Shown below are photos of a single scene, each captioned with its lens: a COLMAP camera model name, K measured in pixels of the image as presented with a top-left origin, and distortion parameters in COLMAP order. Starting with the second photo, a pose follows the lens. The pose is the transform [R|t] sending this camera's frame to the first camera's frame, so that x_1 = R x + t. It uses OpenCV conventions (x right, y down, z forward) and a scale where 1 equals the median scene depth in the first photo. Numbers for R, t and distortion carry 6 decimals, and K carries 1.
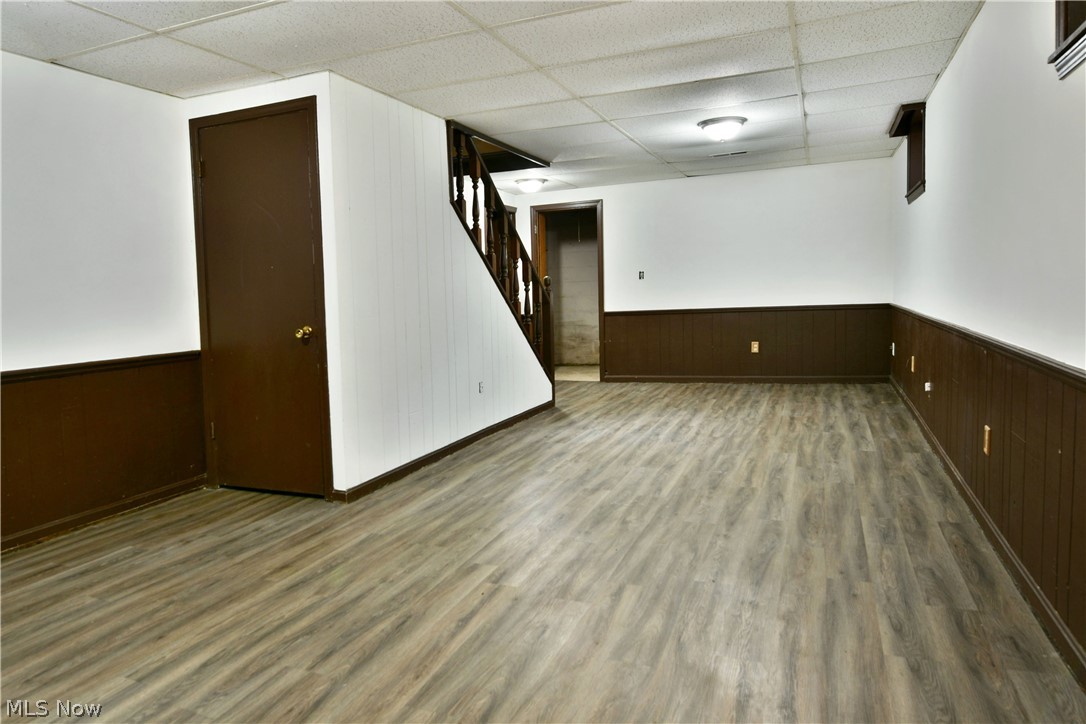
lens RADIAL K [[671.9, 0, 527.4], [0, 671.9, 294.9], [0, 0, 1]] dist [-0.009814, -0.002128]
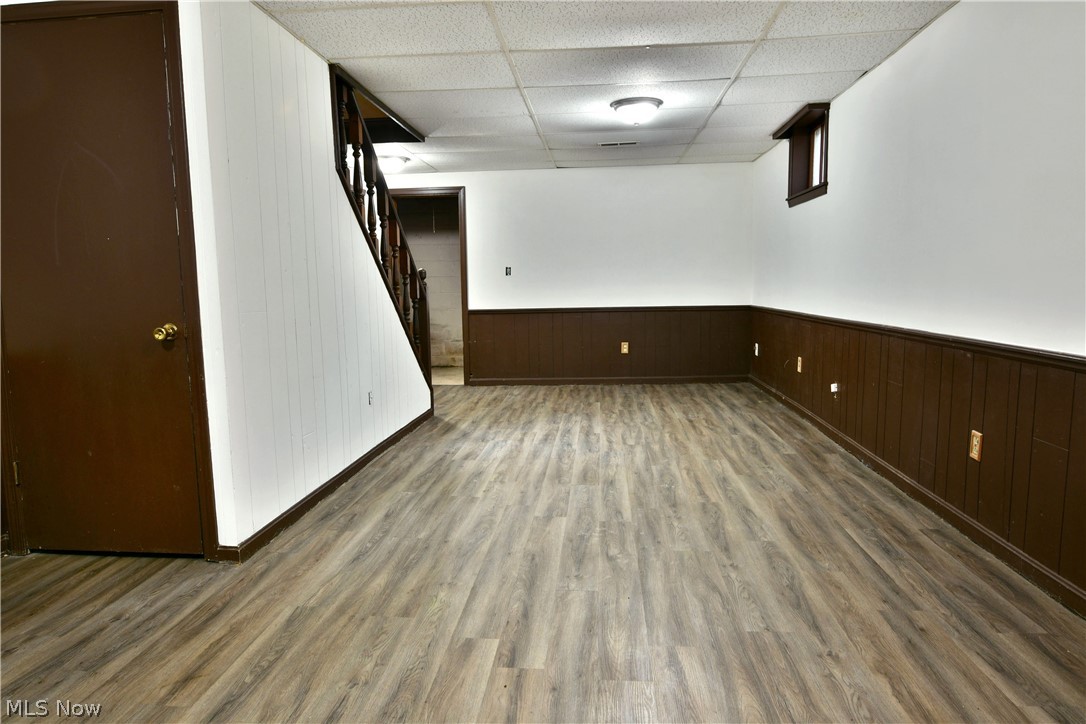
lens RADIAL K [[666.3, 0, 524.5], [0, 666.3, 349.8], [0, 0, 1]] dist [-0.014823, -0.003161]
pose [[0.955878, -0.005118, 0.293720, -0.185852], [-0.019394, 0.996567, 0.080481, 0.009917], [-0.293124, -0.082627, 0.952497, 0.230495]]
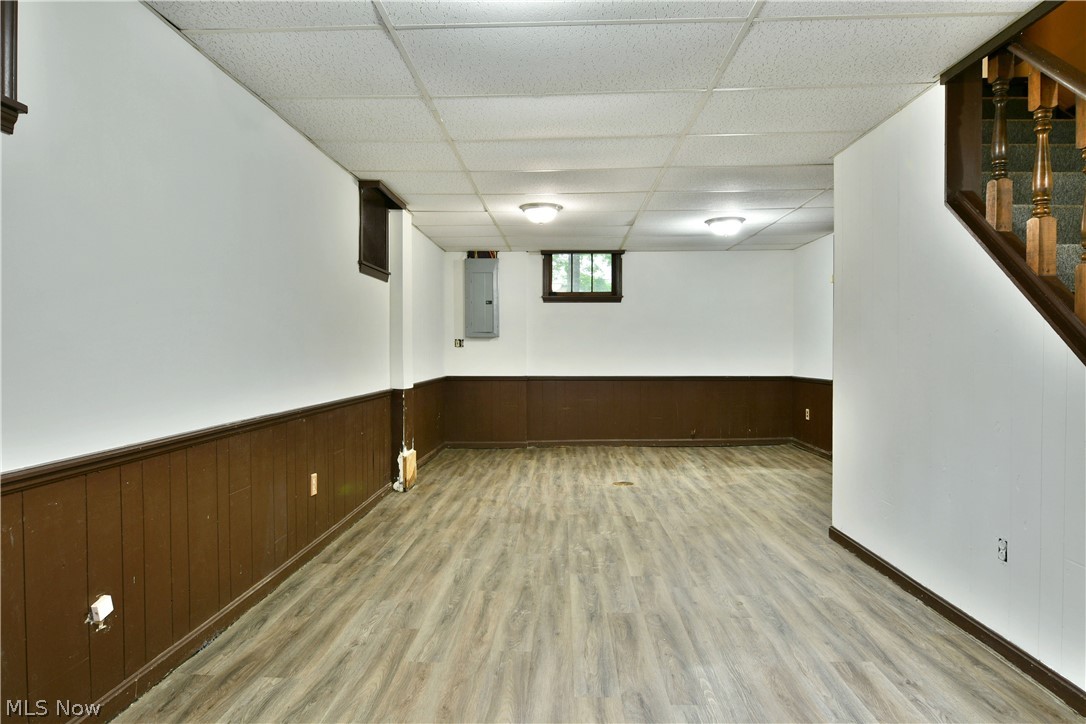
lens RADIAL K [[667.7, 0, 523.6], [0, 667.7, 364.9], [0, 0, 1]] dist [-0.013563, -0.002660]
pose [[-0.937482, 0.049587, -0.344482, 0.591288], [0.037380, 0.998418, 0.041993, -0.043312], [0.346020, 0.026490, -0.937853, 1.890021]]
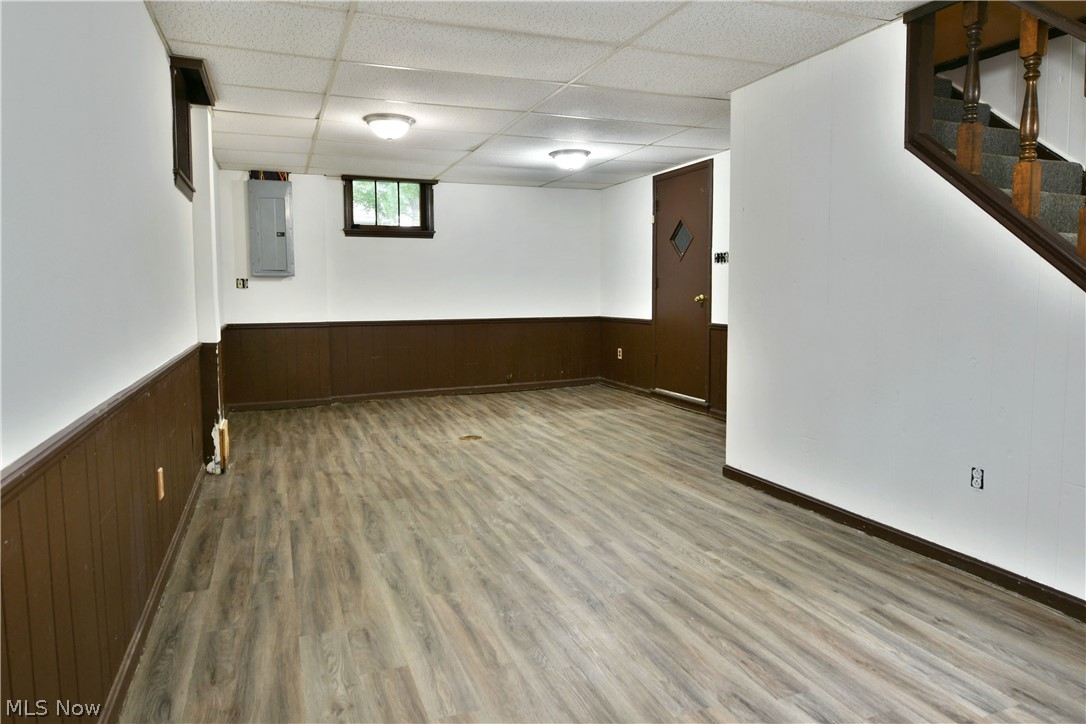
lens RADIAL K [[685.0, 0, 519.2], [0, 685.0, 343.8], [0, 0, 1]] dist [-0.011575, -0.002507]
pose [[-0.725423, 0.097790, -0.681321, 0.758993], [0.030589, 0.993458, 0.110022, -0.048745], [0.687623, 0.058972, -0.723669, 1.610714]]
